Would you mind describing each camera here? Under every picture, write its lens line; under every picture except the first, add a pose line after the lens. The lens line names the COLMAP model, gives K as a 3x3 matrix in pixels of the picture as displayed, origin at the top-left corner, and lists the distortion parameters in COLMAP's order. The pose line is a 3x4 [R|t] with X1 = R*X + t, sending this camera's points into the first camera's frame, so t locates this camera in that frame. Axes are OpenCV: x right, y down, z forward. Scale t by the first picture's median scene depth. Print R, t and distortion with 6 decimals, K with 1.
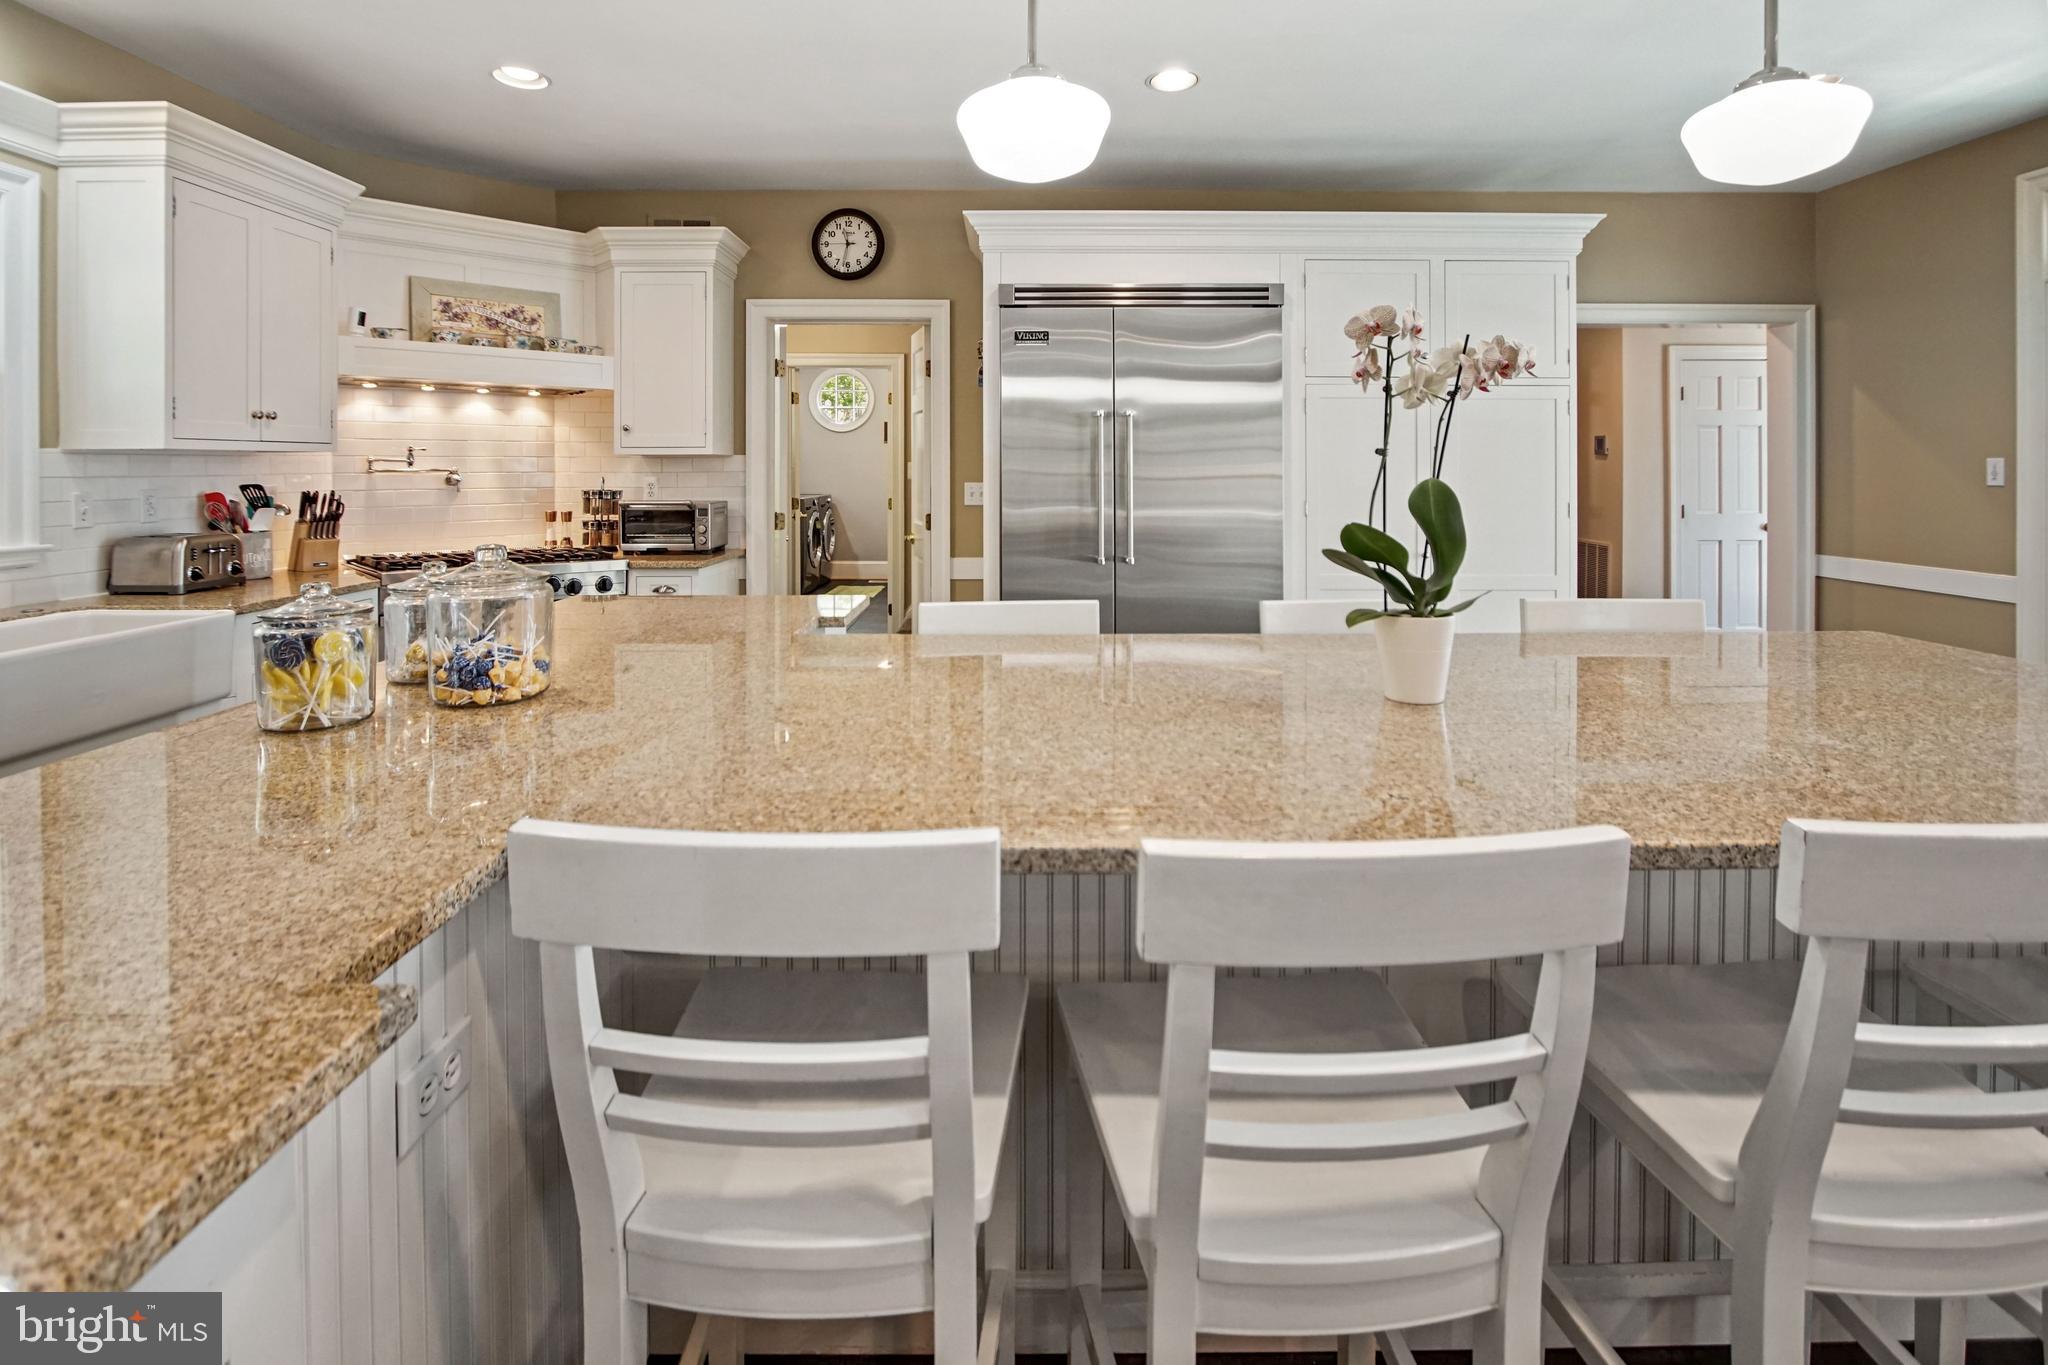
lens RADIAL K [[962.4, 0, 1027.8], [0, 962.4, 453.6], [0, 0, 1]] dist [-0.003991, -0.000967]
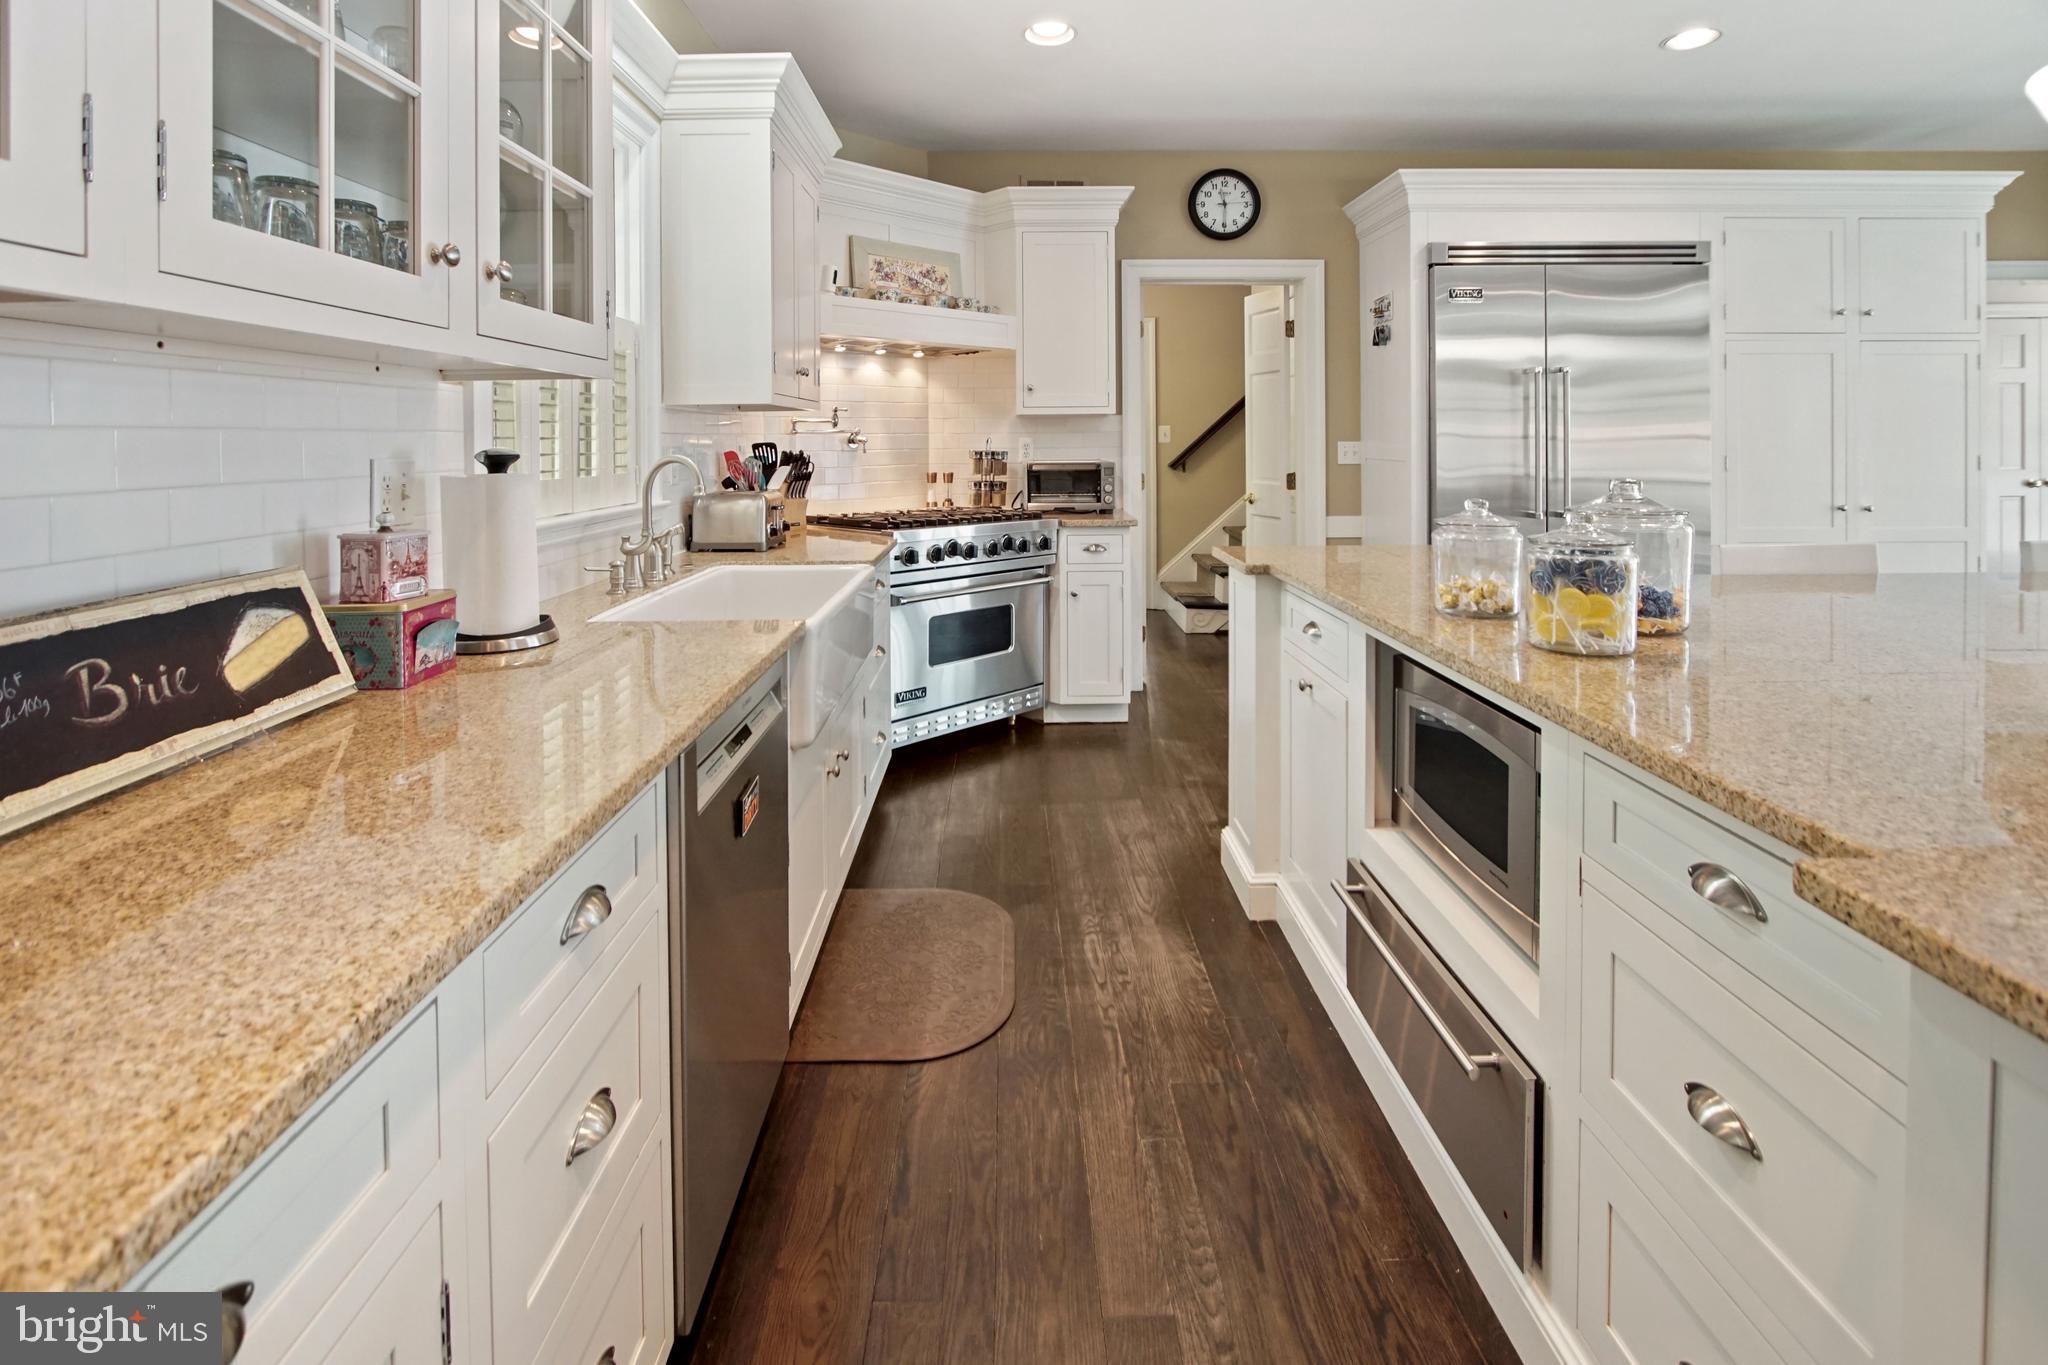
lens RADIAL K [[960.5, 0, 1027.5], [0, 960.5, 435.2], [0, 0, 1]] dist [-0.001434, -0.000328]
pose [[0.999900, -0.005303, 0.013125, -0.435773], [0.005165, 0.999931, 0.010555, 0.011939], [-0.013181, -0.010486, 0.999858, -0.000017]]
